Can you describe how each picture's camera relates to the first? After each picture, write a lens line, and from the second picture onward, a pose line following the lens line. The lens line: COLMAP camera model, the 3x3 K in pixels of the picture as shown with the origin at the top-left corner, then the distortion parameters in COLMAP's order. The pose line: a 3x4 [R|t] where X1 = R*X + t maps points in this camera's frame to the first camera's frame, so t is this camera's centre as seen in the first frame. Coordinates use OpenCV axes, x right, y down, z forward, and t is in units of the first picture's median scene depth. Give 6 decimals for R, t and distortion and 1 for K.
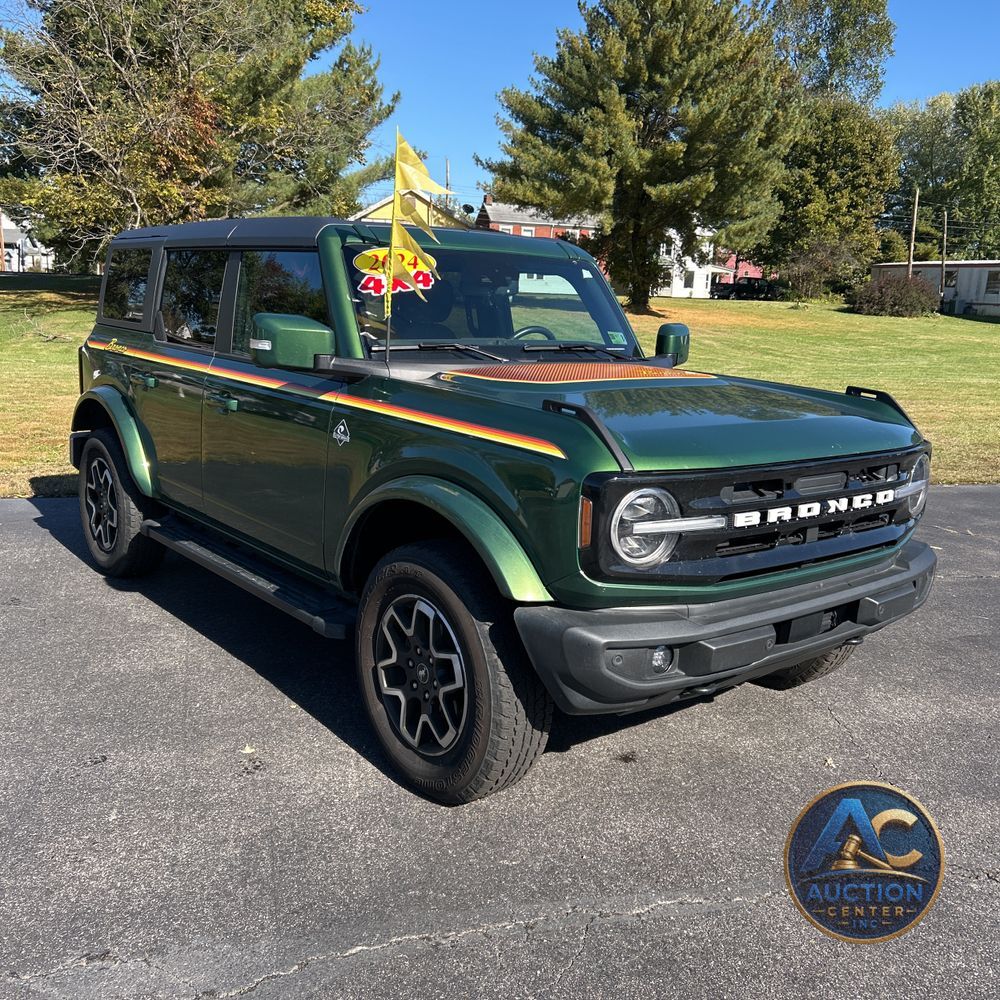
lens RADIAL K [[1006.2, 0, 499.7], [0, 1006.2, 482.8], [0, 0, 1]] dist [0.058589, -0.073309]
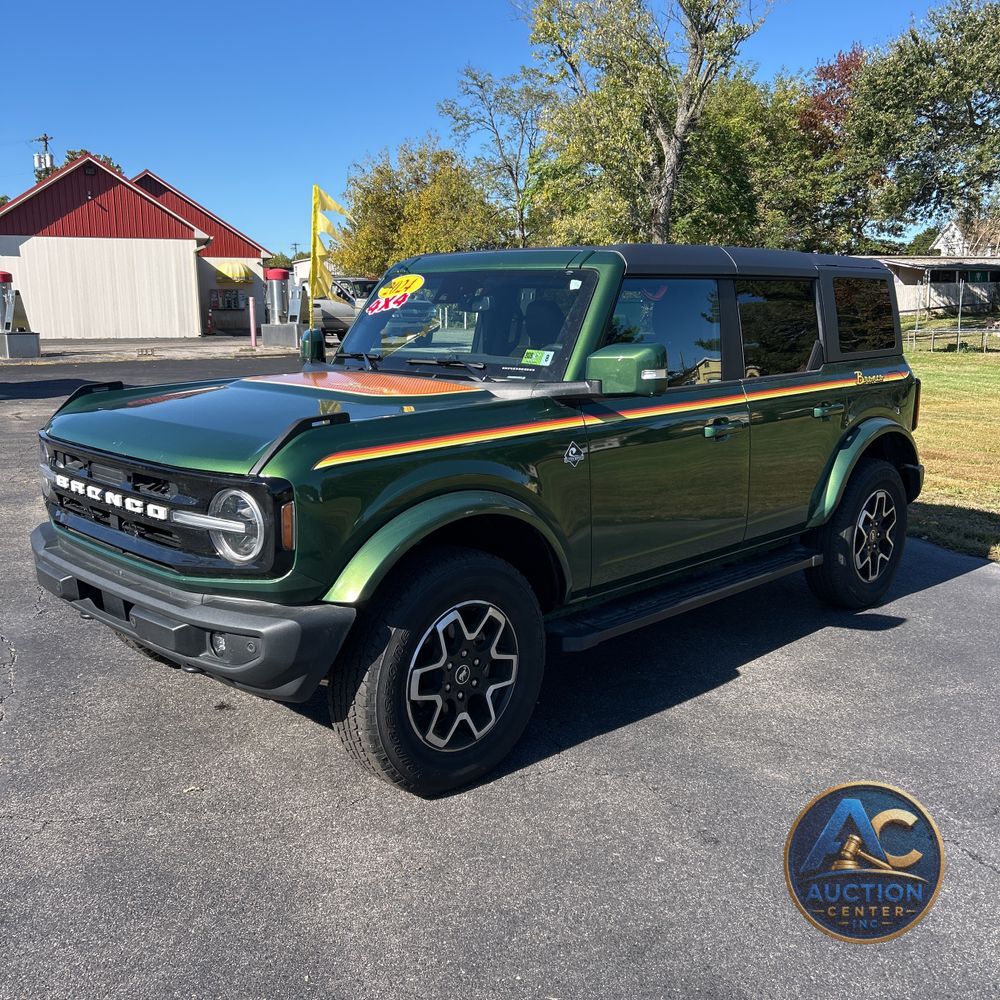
lens RADIAL K [[1009.5, 0, 500.0], [0, 1009.5, 500.0], [0, 0, 1]] dist [0.023944, -0.031282]
pose [[0.093559, 0.152197, -0.983912, 0.101090], [-0.178573, 0.974786, 0.133805, -0.013757], [0.979469, 0.163181, 0.118378, 0.090784]]
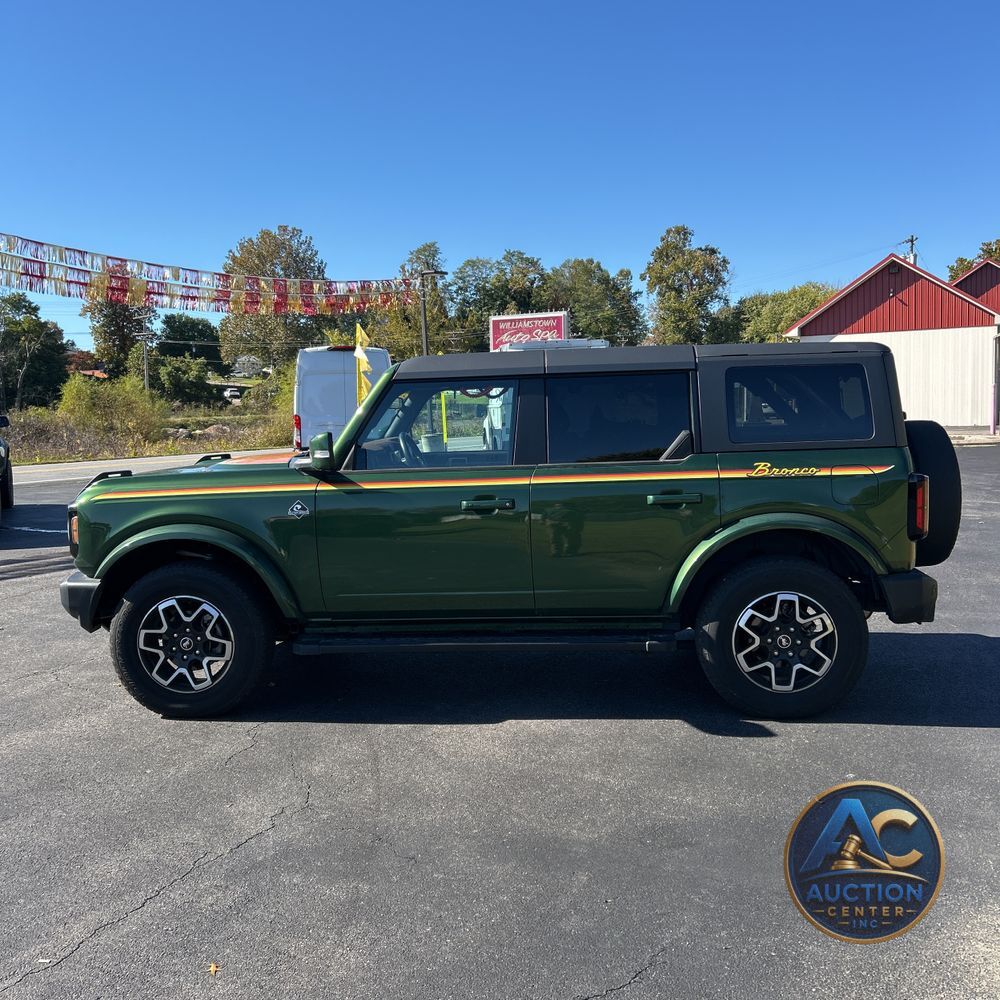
lens RADIAL K [[1006.2, 0, 499.7], [0, 1006.2, 482.8], [0, 0, 1]] dist [0.058589, -0.073309]
pose [[-0.689300, 0.035566, -0.723603, 0.087262], [-0.132479, 0.975766, 0.174158, -0.033815], [0.712260, 0.215909, -0.667884, 0.199730]]
